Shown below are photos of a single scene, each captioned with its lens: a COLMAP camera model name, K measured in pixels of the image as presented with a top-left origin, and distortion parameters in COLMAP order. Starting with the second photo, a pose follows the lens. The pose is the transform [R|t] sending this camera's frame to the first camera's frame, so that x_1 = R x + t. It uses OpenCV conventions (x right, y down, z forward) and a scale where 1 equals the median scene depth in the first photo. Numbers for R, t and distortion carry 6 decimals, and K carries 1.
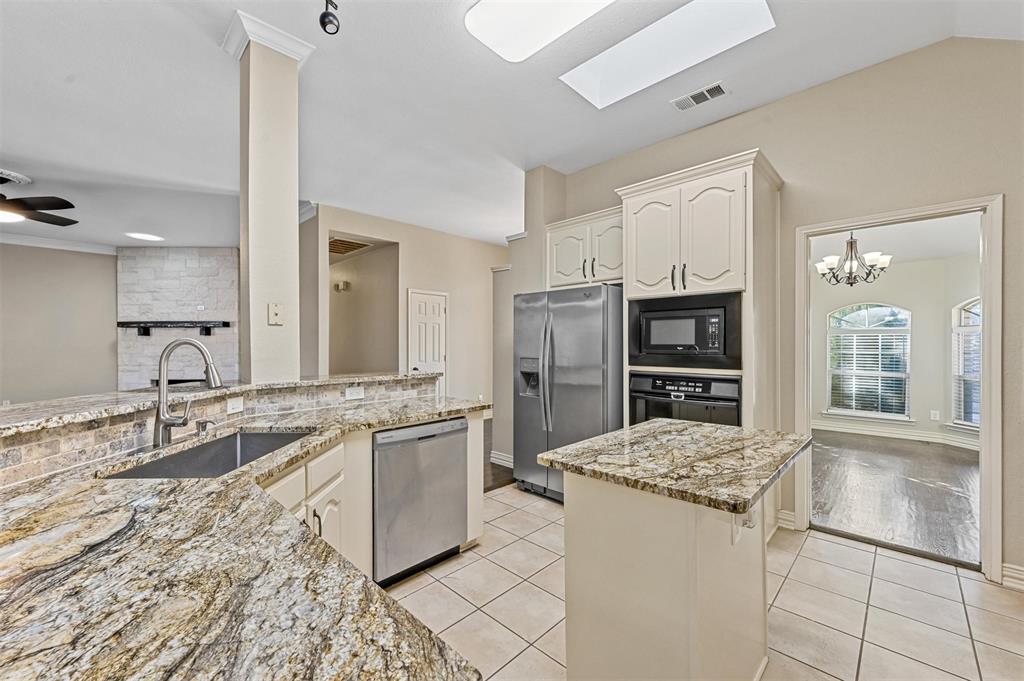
lens RADIAL K [[407.1, 0, 511.9], [0, 407.1, 343.2], [0, 0, 1]] dist [0.000140, 0.000829]
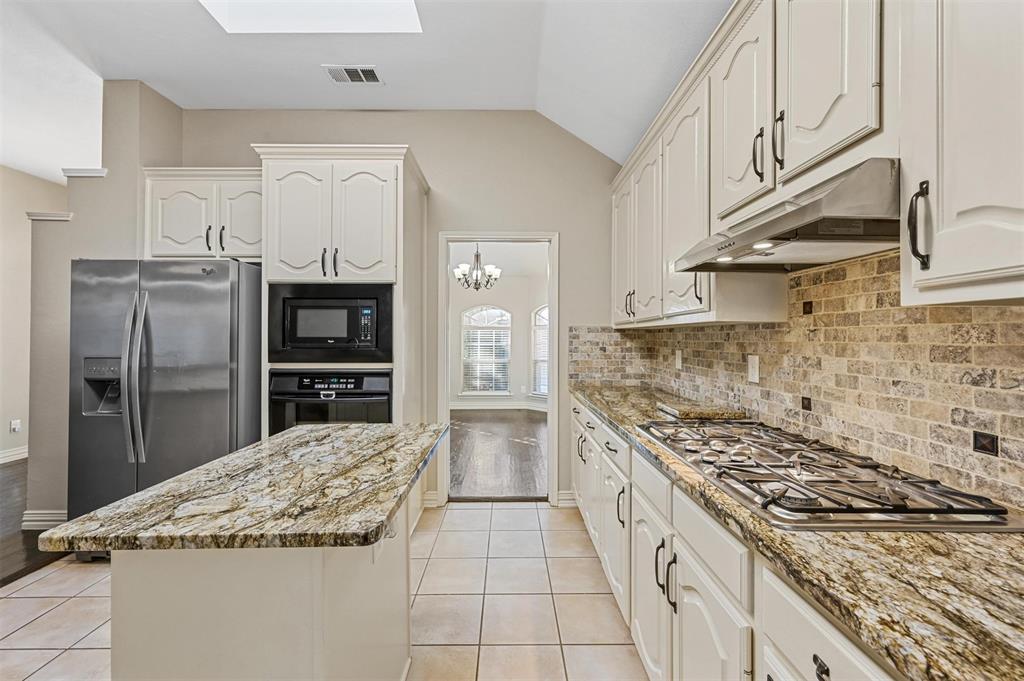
lens RADIAL K [[407.1, 0, 508.4], [0, 407.1, 334.7], [0, 0, 1]] dist [0.000140, 0.000829]
pose [[0.716158, 0.007030, 0.697903, 0.060335], [-0.002525, 0.999969, -0.007482, 0.003053], [-0.697934, 0.003596, 0.716153, 0.074435]]
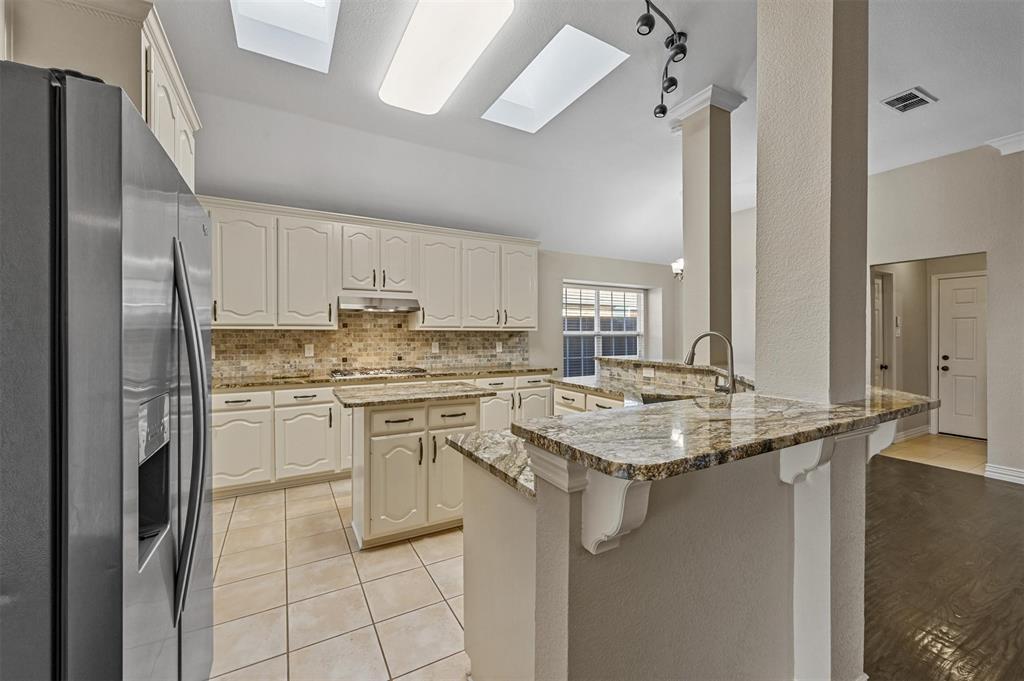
lens RADIAL K [[407.1, 0, 508.5], [0, 407.1, 335.9], [0, 0, 1]] dist [0.000140, 0.000829]
pose [[-0.957147, 0.001198, 0.289600, -0.262065], [0.001805, 0.999997, 0.001828, -0.000539], [-0.289596, 0.002273, -0.957146, 1.337770]]
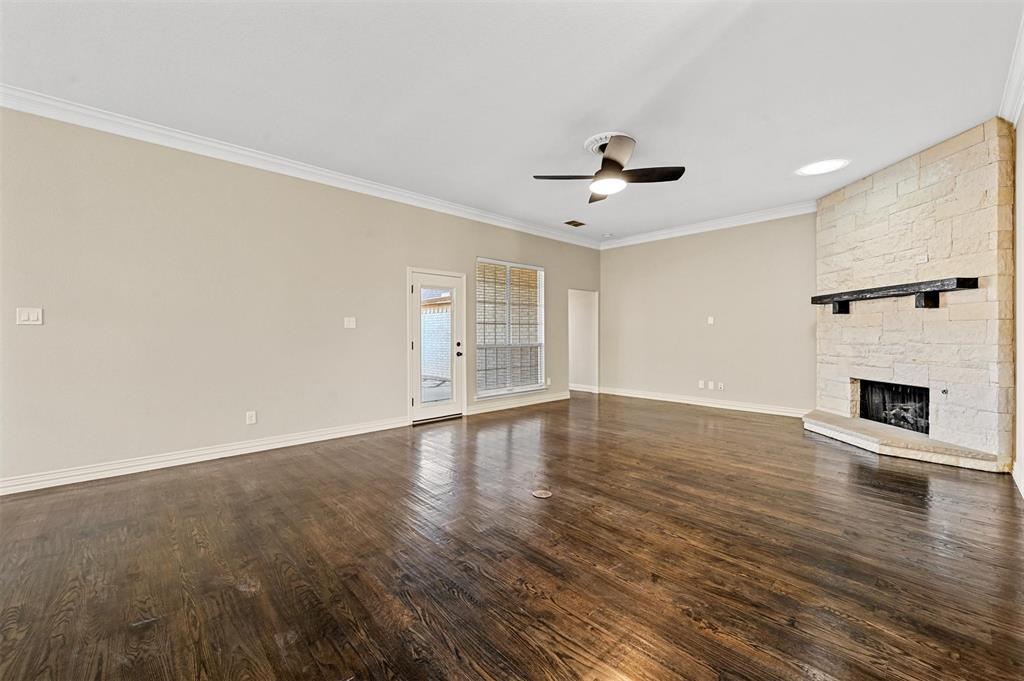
lens RADIAL K [[407.1, 0, 509.6], [0, 407.1, 337.4], [0, 0, 1]] dist [0.000140, 0.000829]
pose [[-0.052893, 0.007923, -0.998569, -0.410446], [0.002465, 0.999967, 0.007804, 0.036512], [0.998597, -0.002049, -0.052910, 1.113650]]
